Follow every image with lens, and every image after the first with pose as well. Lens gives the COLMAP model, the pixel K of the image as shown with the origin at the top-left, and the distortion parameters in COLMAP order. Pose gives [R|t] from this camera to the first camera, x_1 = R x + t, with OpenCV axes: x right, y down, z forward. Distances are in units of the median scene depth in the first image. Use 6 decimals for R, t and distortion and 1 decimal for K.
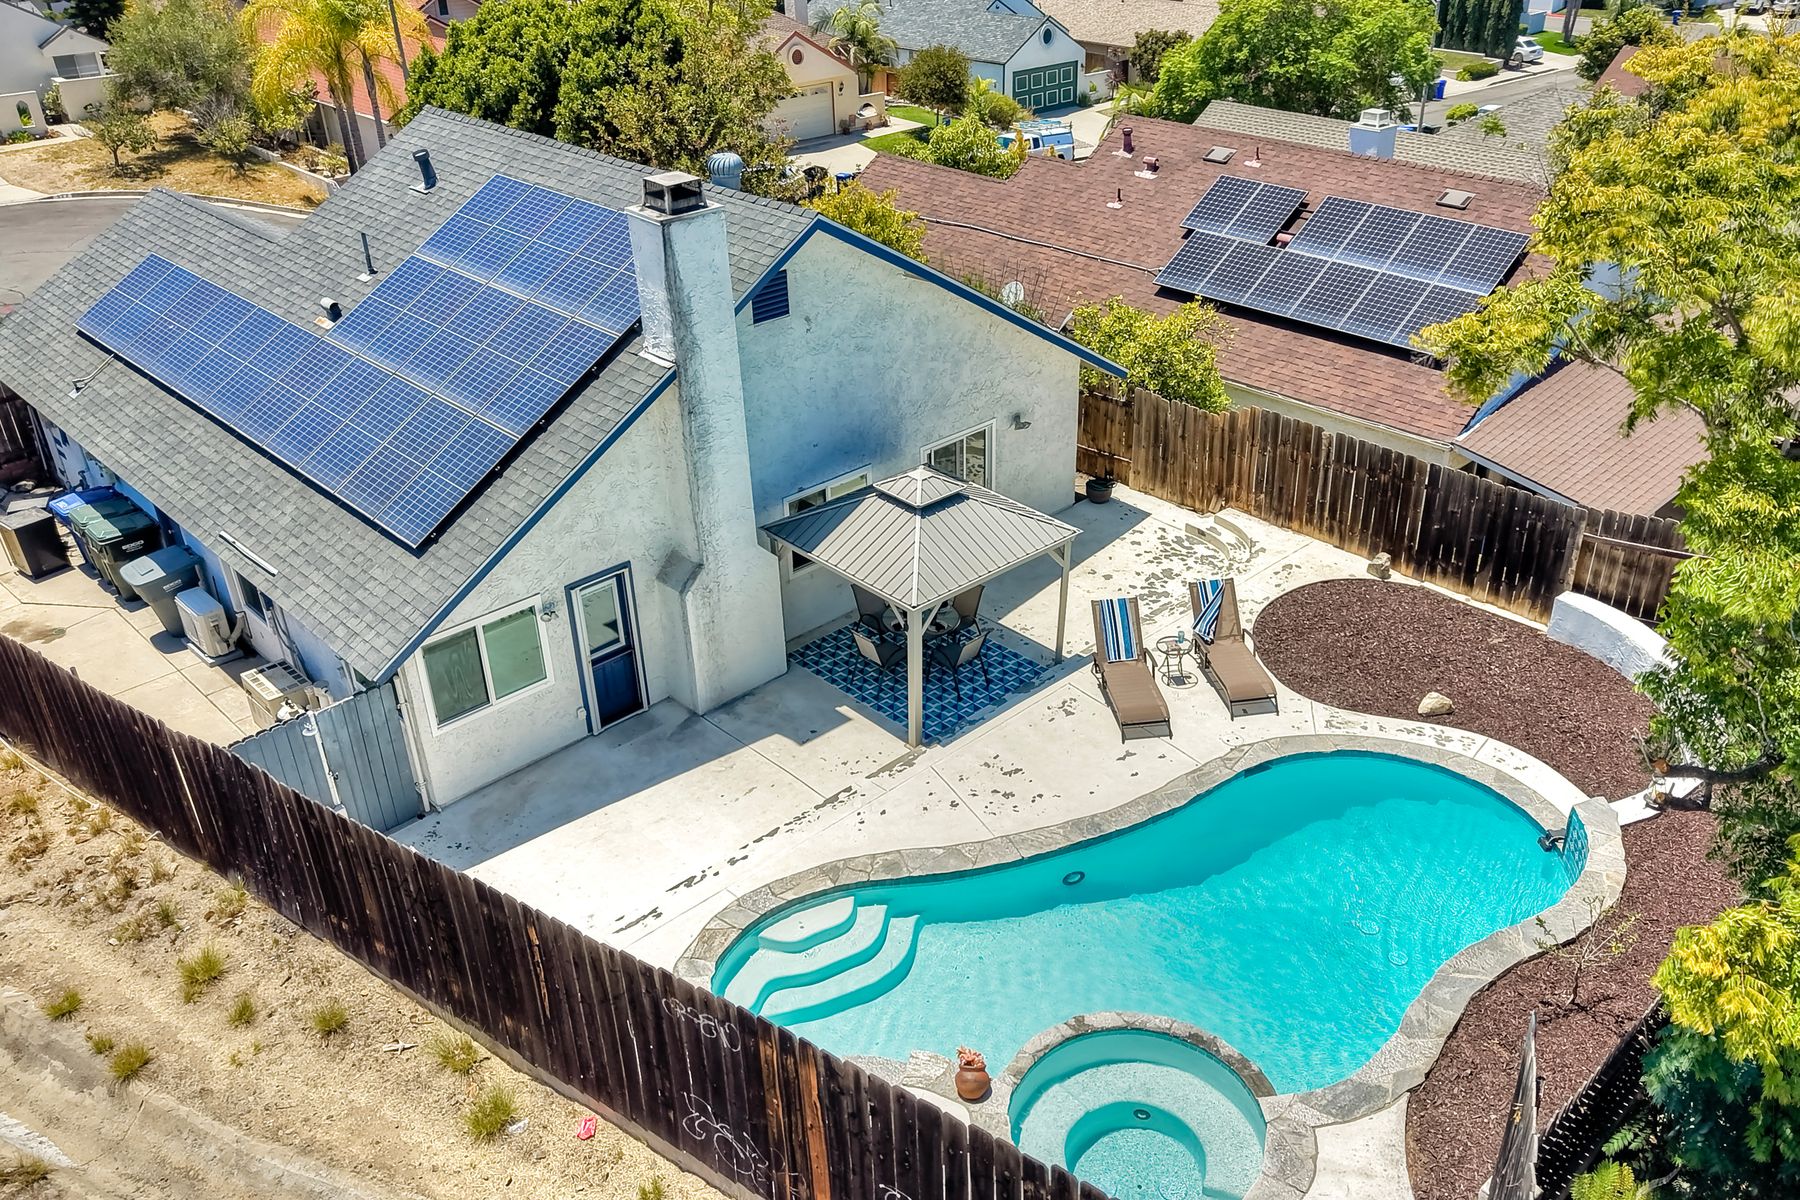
lens RADIAL K [[1431.0, 0, 959.1], [0, 1431.0, 599.5], [0, 0, 1]] dist [0.088747, -0.144048]
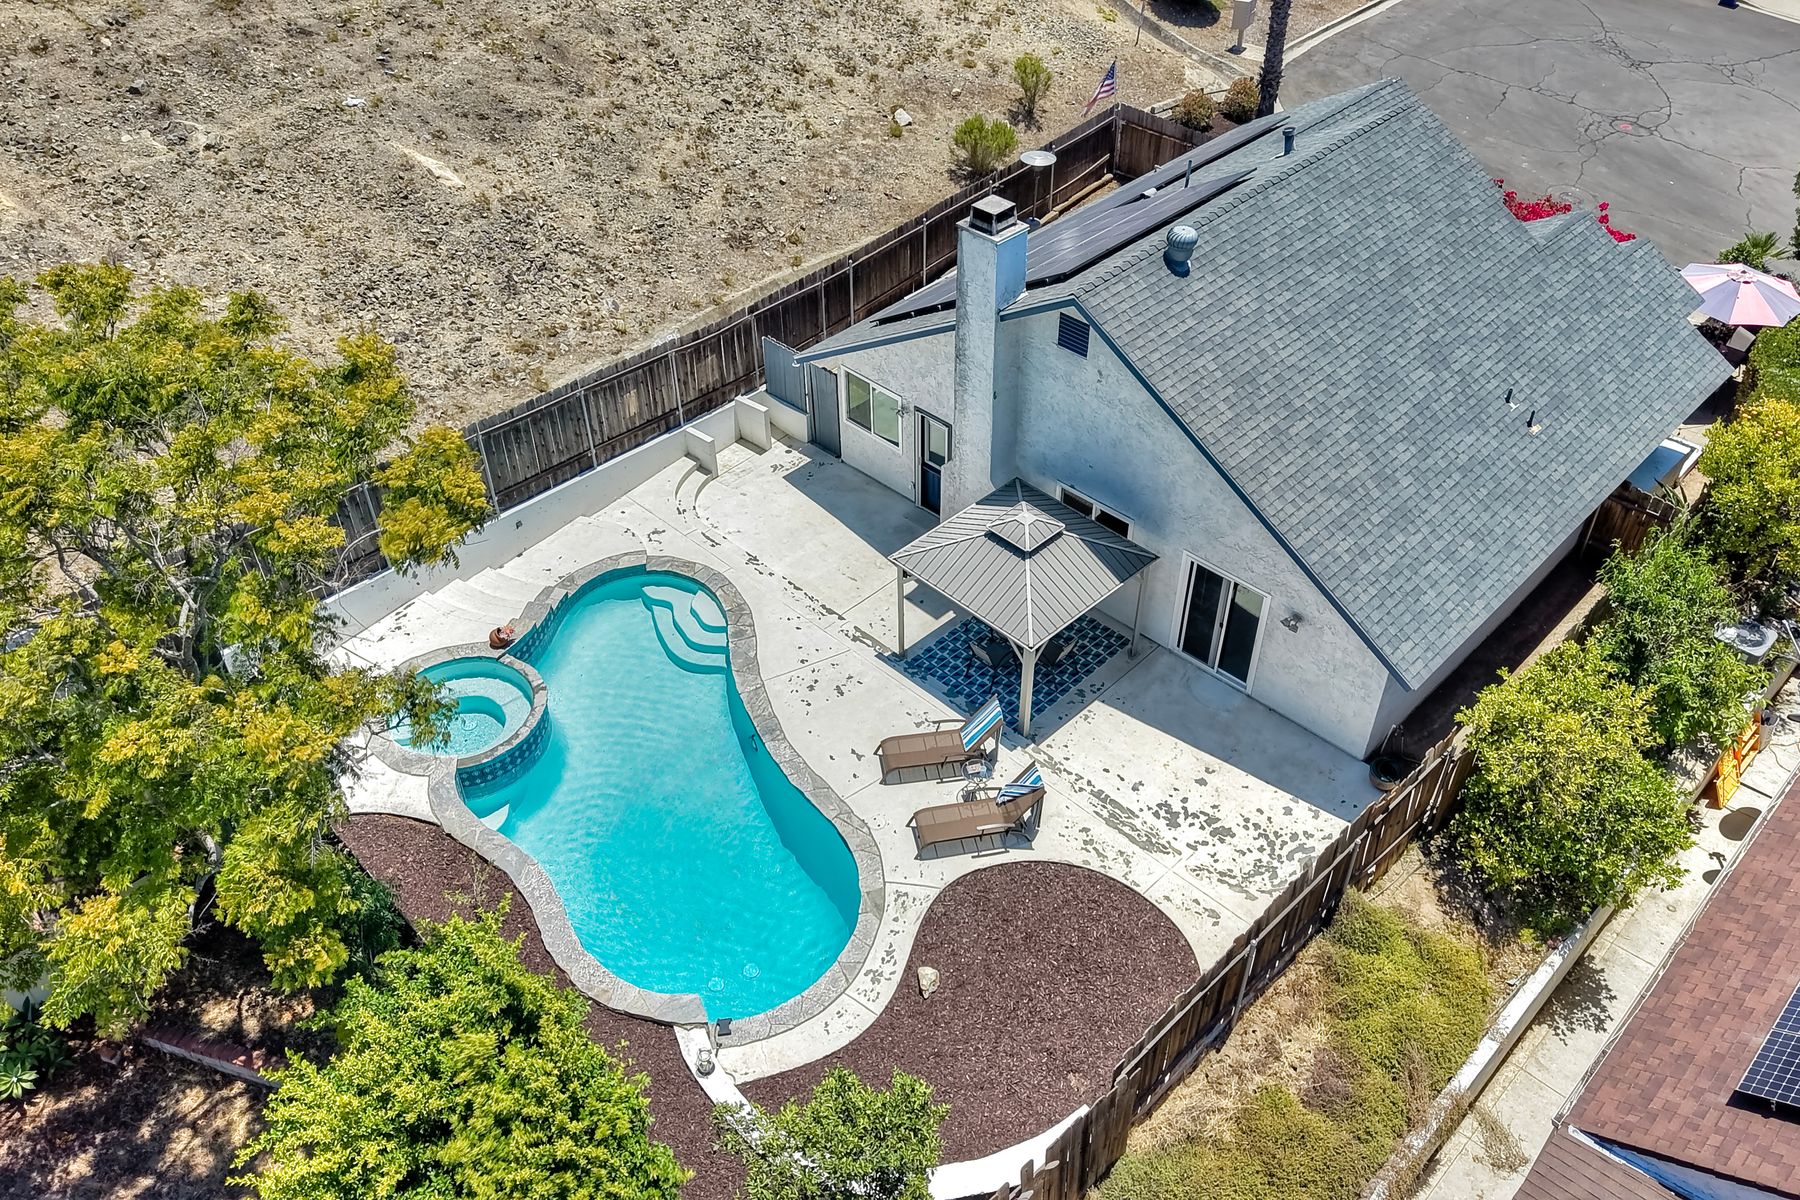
lens RADIAL K [[1395.4, 0, 909.4], [0, 1395.4, 599.7], [0, 0, 1]] dist [0.053631, -0.055165]
pose [[0.009458, 0.668273, -0.743856, 0.880124], [-0.485328, 0.653465, 0.580896, -0.668003], [0.874281, 0.355520, 0.330512, 0.560830]]
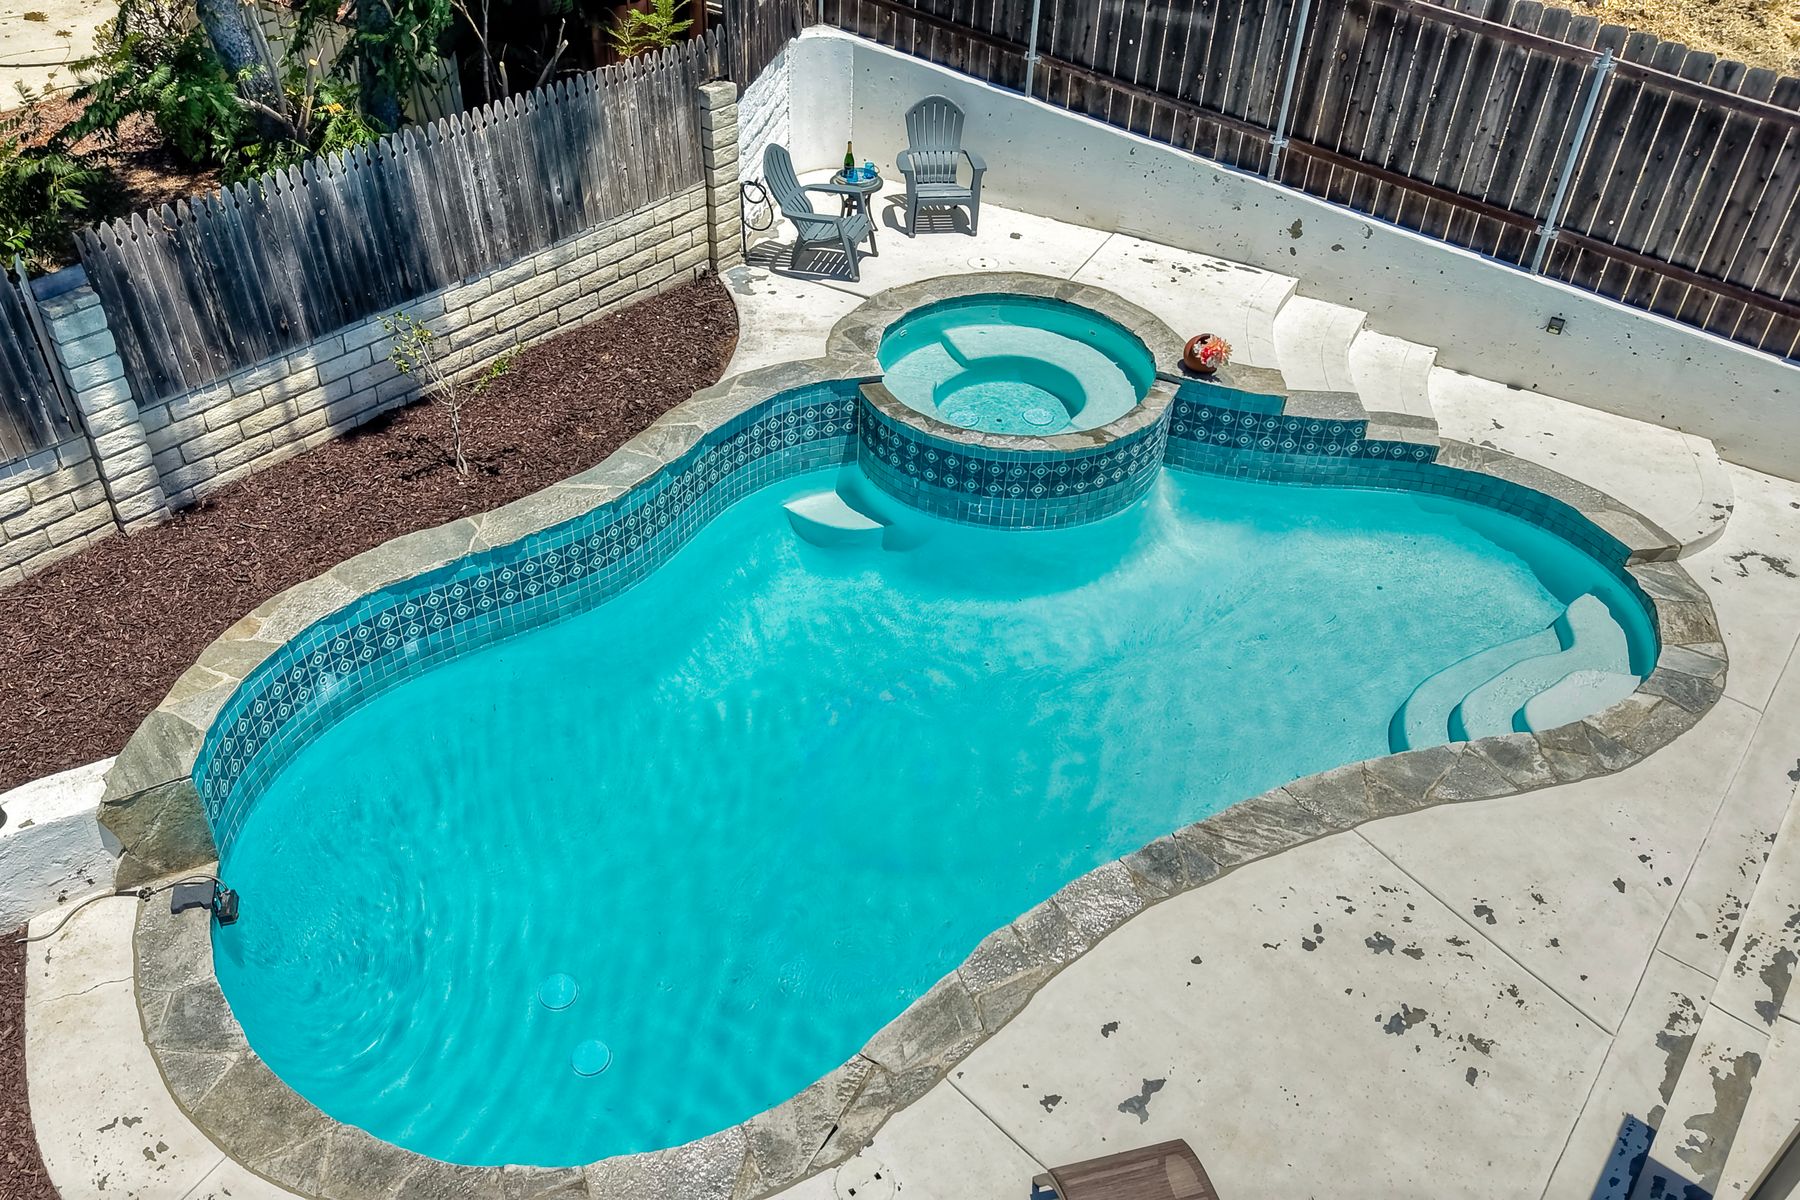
lens RADIAL K [[1406.1, 0, 825.9], [0, 1406.1, 606.3], [0, 0, 1]] dist [0.043289, -0.057341]
pose [[-0.995267, 0.062985, -0.074007, 0.208379], [-0.043706, 0.390066, 0.919749, -0.268207], [0.086798, 0.918630, -0.385467, 0.964688]]
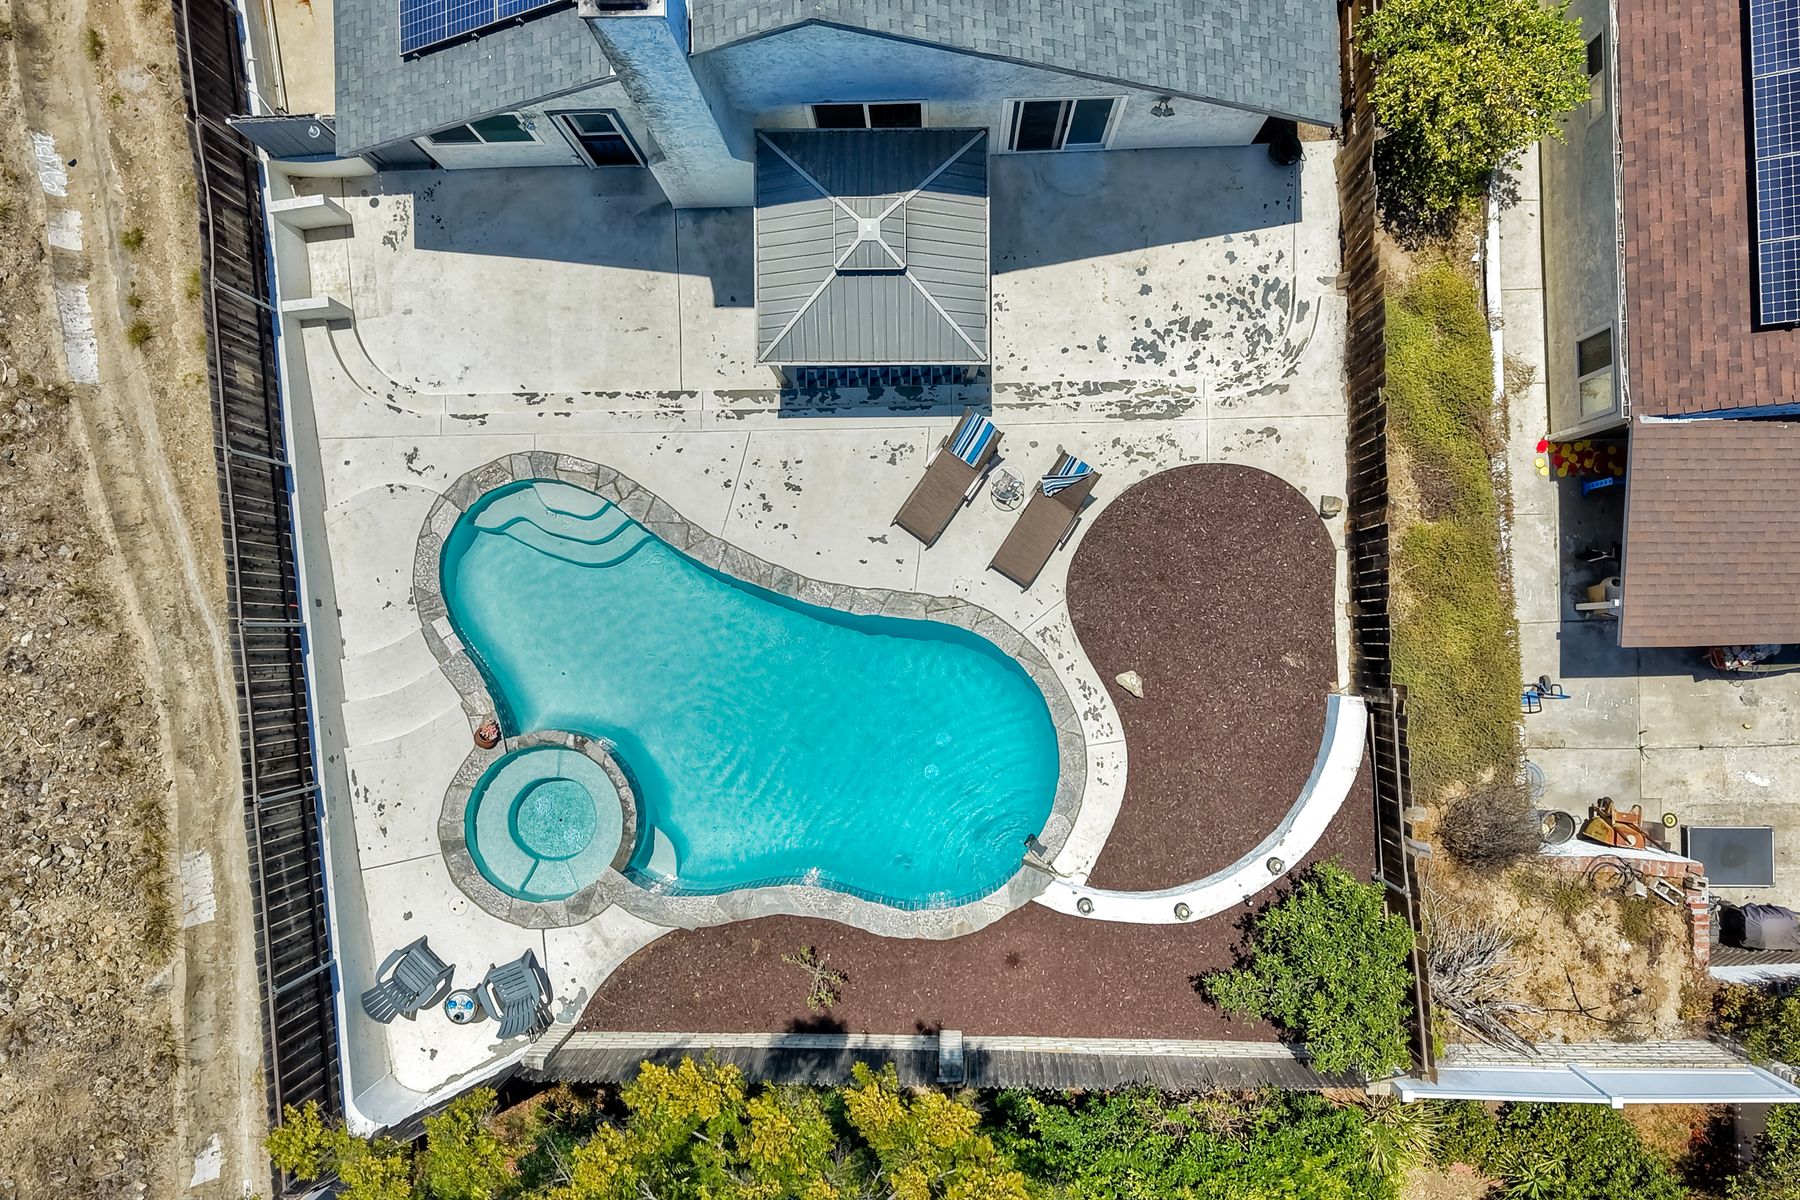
lens RADIAL K [[1394.9, 0, 932.8], [0, 1394.9, 623.6], [0, 0, 1]] dist [0.043778, -0.064438]
pose [[0.721941, 0.691865, -0.011130, 0.197153], [-0.324351, 0.352572, 0.877775, -0.827131], [0.611226, -0.630092, 0.478944, 0.419926]]
